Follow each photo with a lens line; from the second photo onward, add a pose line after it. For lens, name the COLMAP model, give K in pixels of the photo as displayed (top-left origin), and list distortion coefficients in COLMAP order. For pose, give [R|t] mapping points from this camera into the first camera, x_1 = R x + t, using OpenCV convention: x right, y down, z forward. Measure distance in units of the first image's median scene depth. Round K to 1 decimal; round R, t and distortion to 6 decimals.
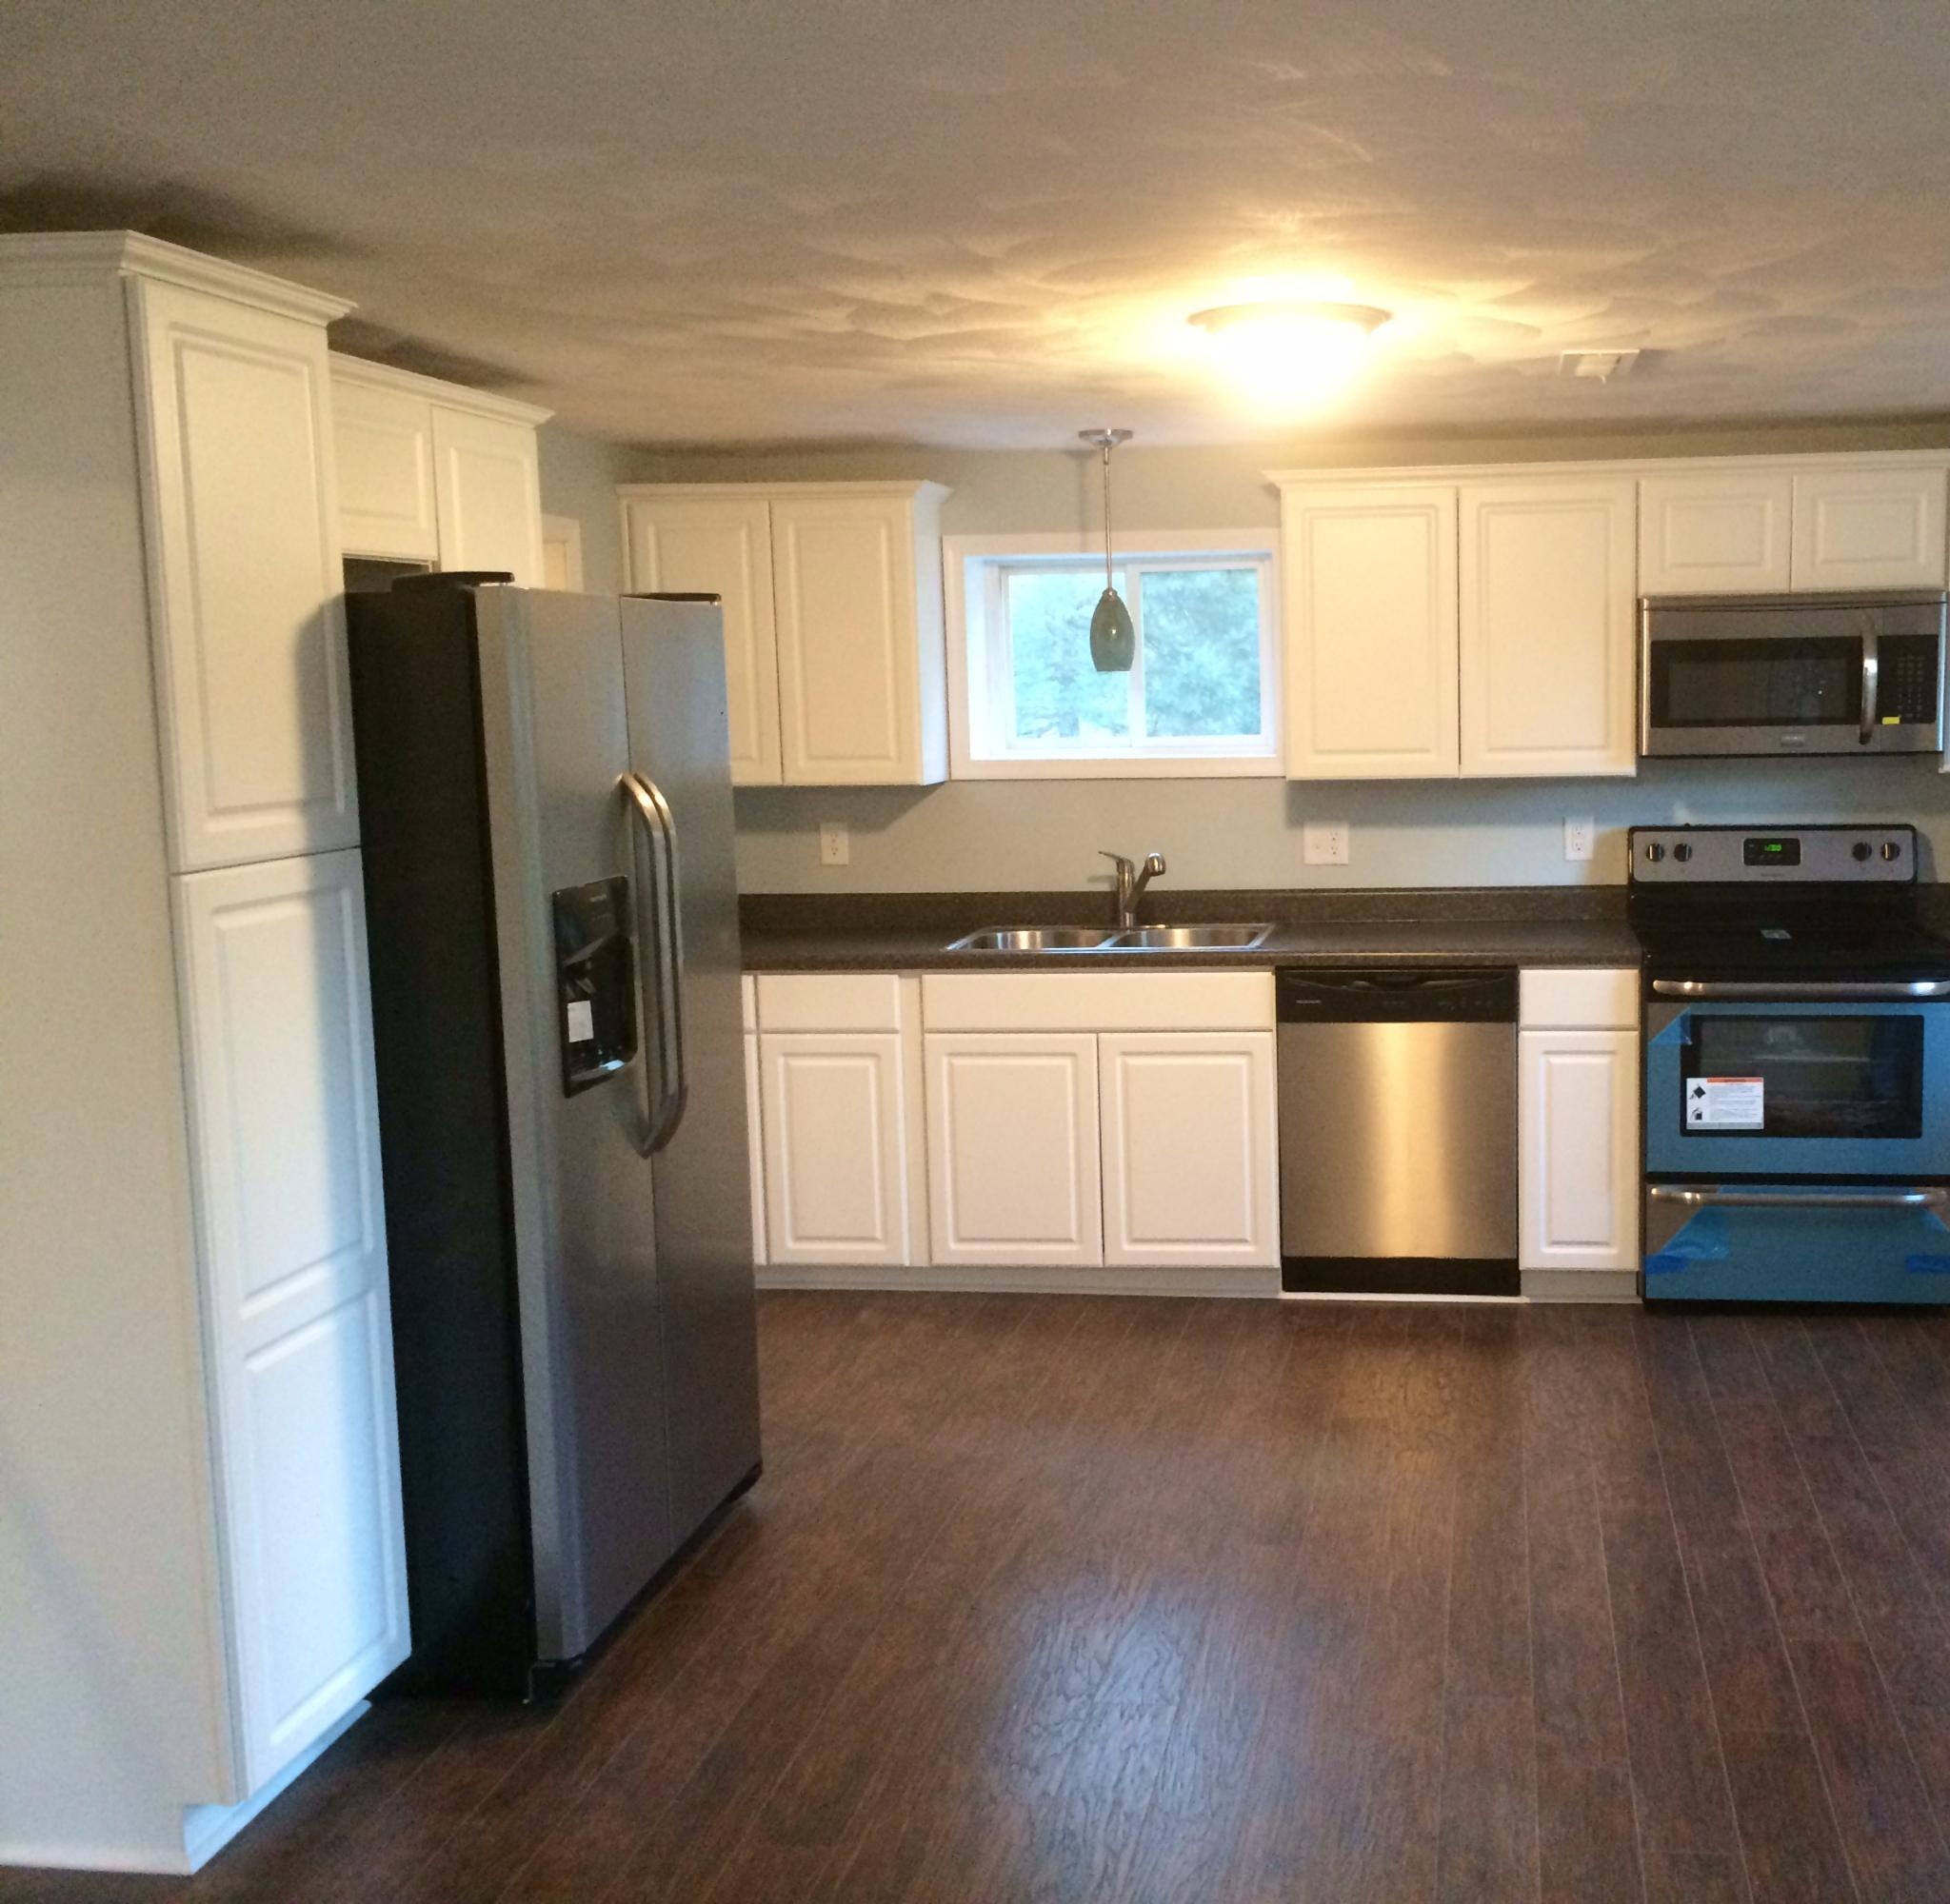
lens RADIAL K [[3320.5, 0, 976.2], [0, 3320.5, 945.4], [0, 0, 1]] dist [0.034596, -0.091029]
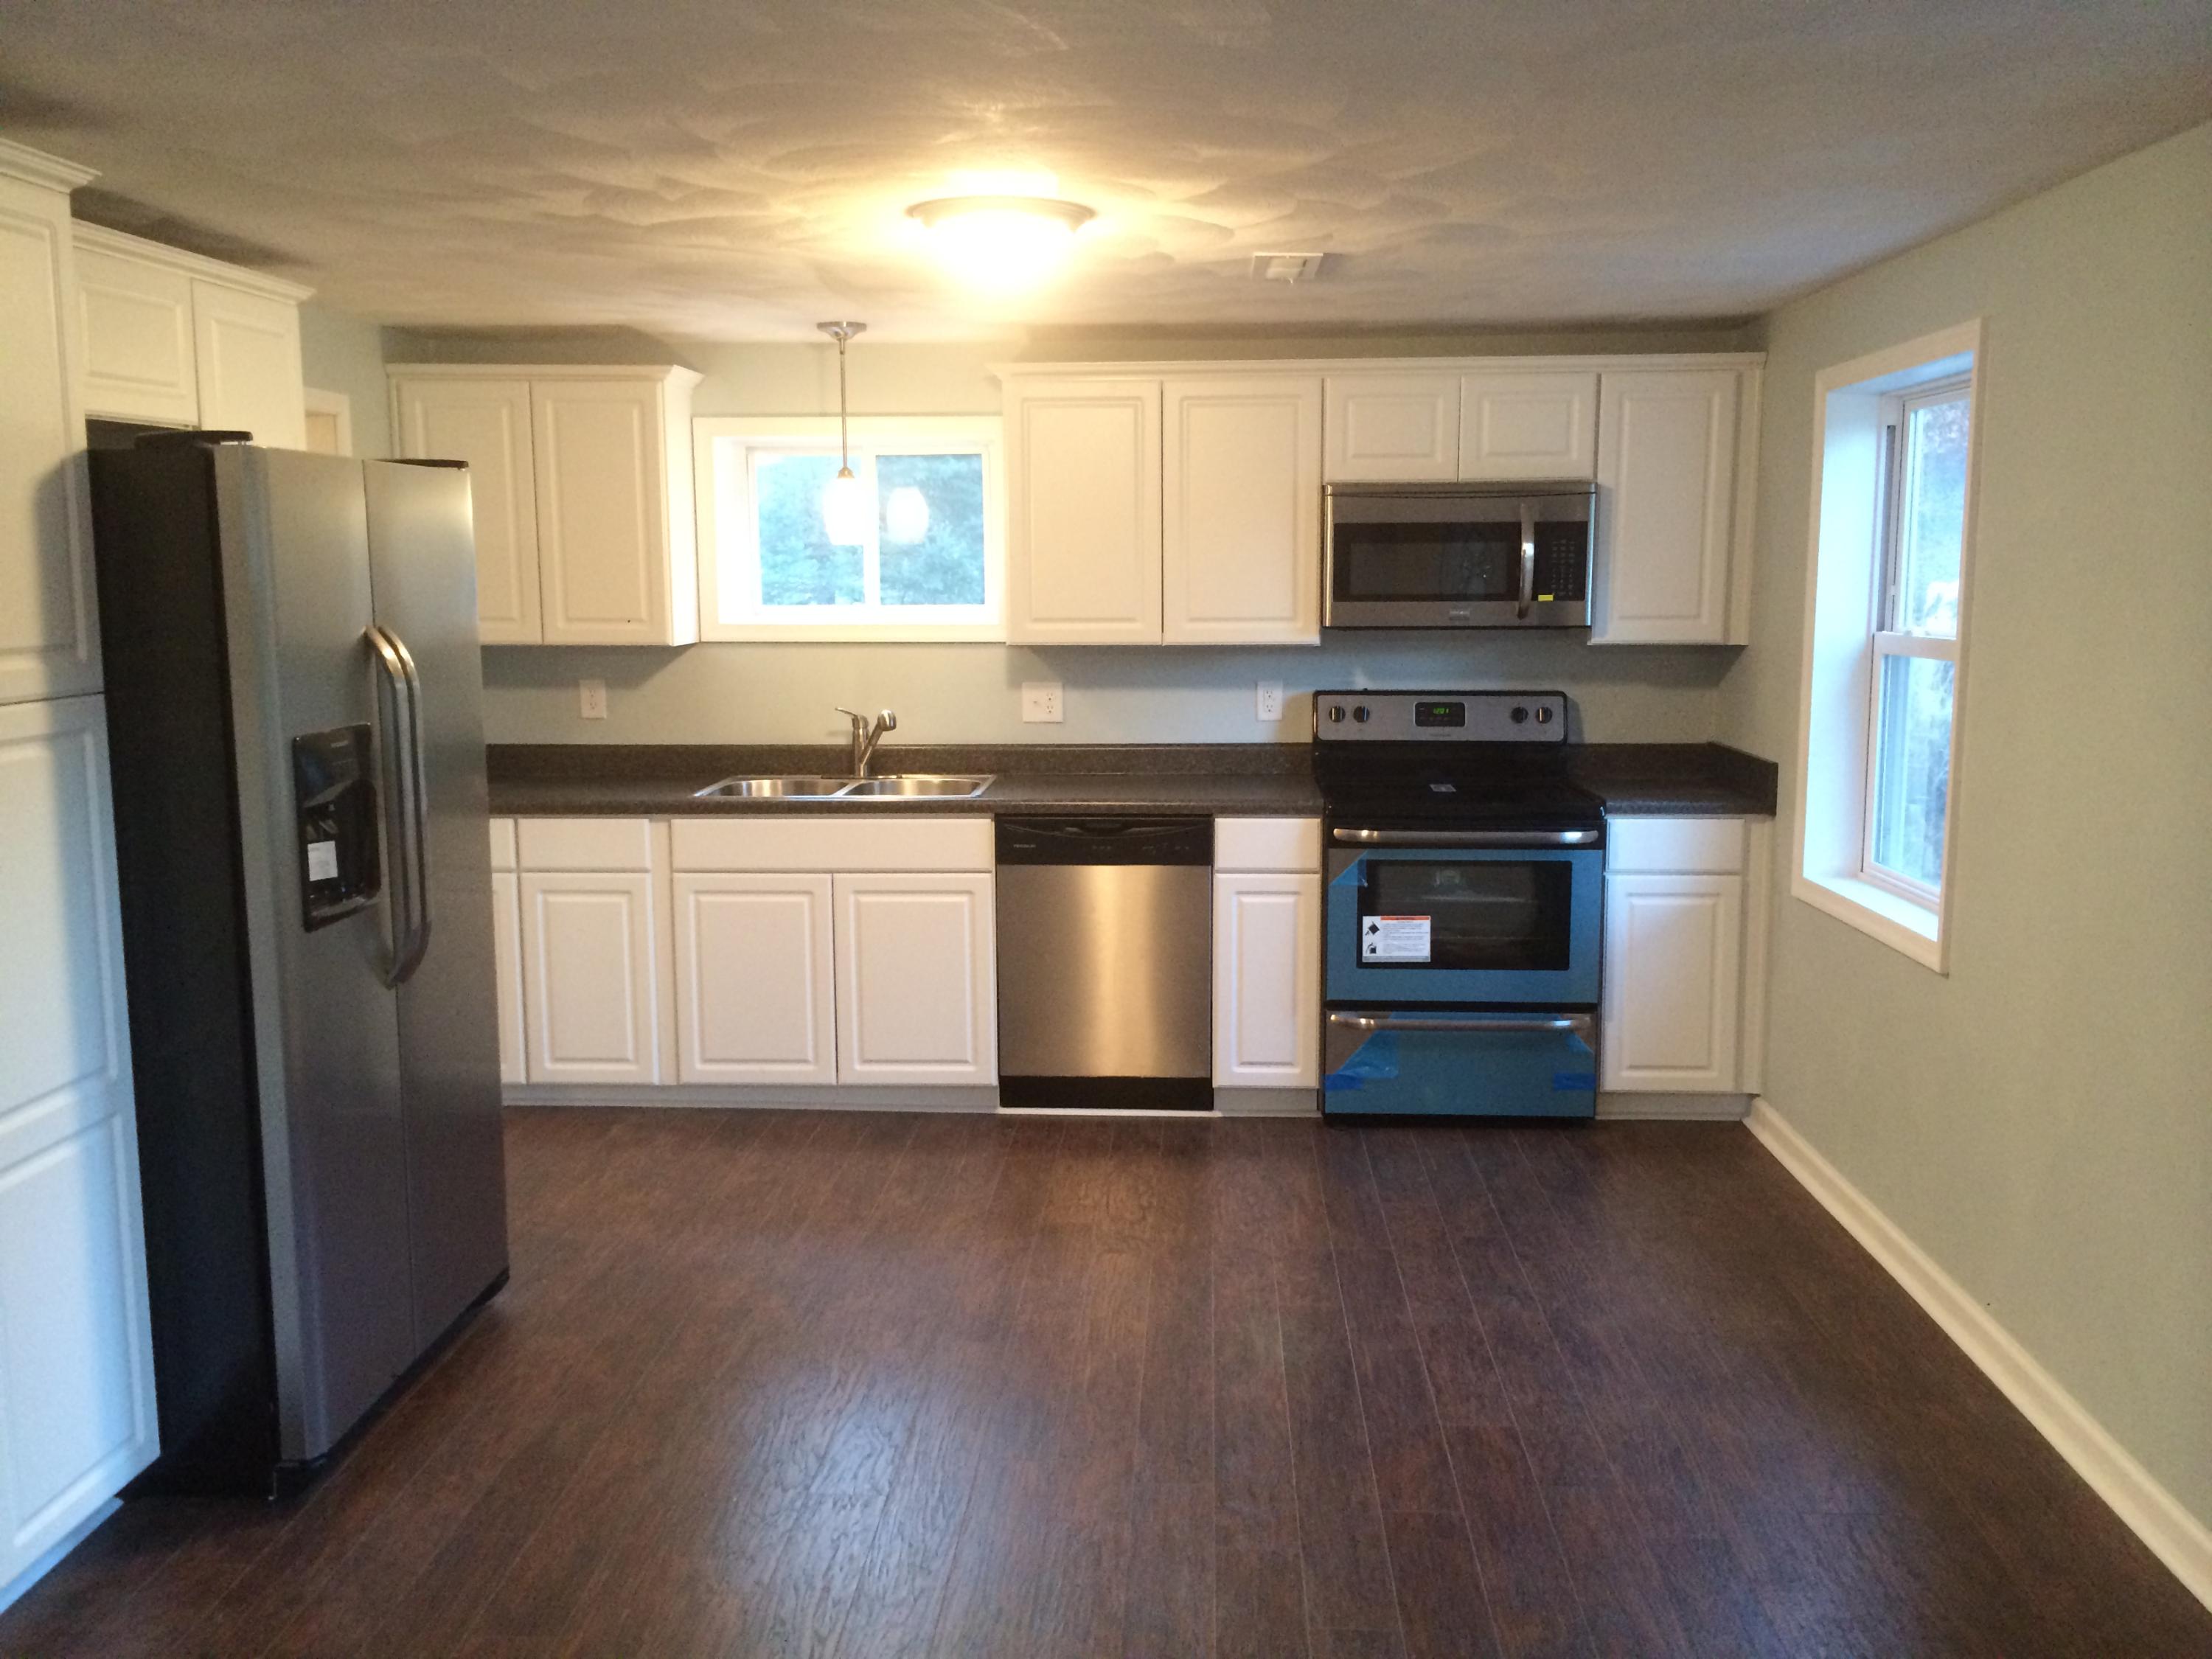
lens RADIAL K [[1929.7, 0, 1103.2], [0, 1929.7, 839.9], [0, 0, 1]] dist [-0.006940, -0.005170]
pose [[0.998736, 0.006136, 0.049891, 0.096025], [-0.006787, 0.999894, 0.012889, 0.006678], [-0.049806, -0.013212, 0.998672, 0.364875]]
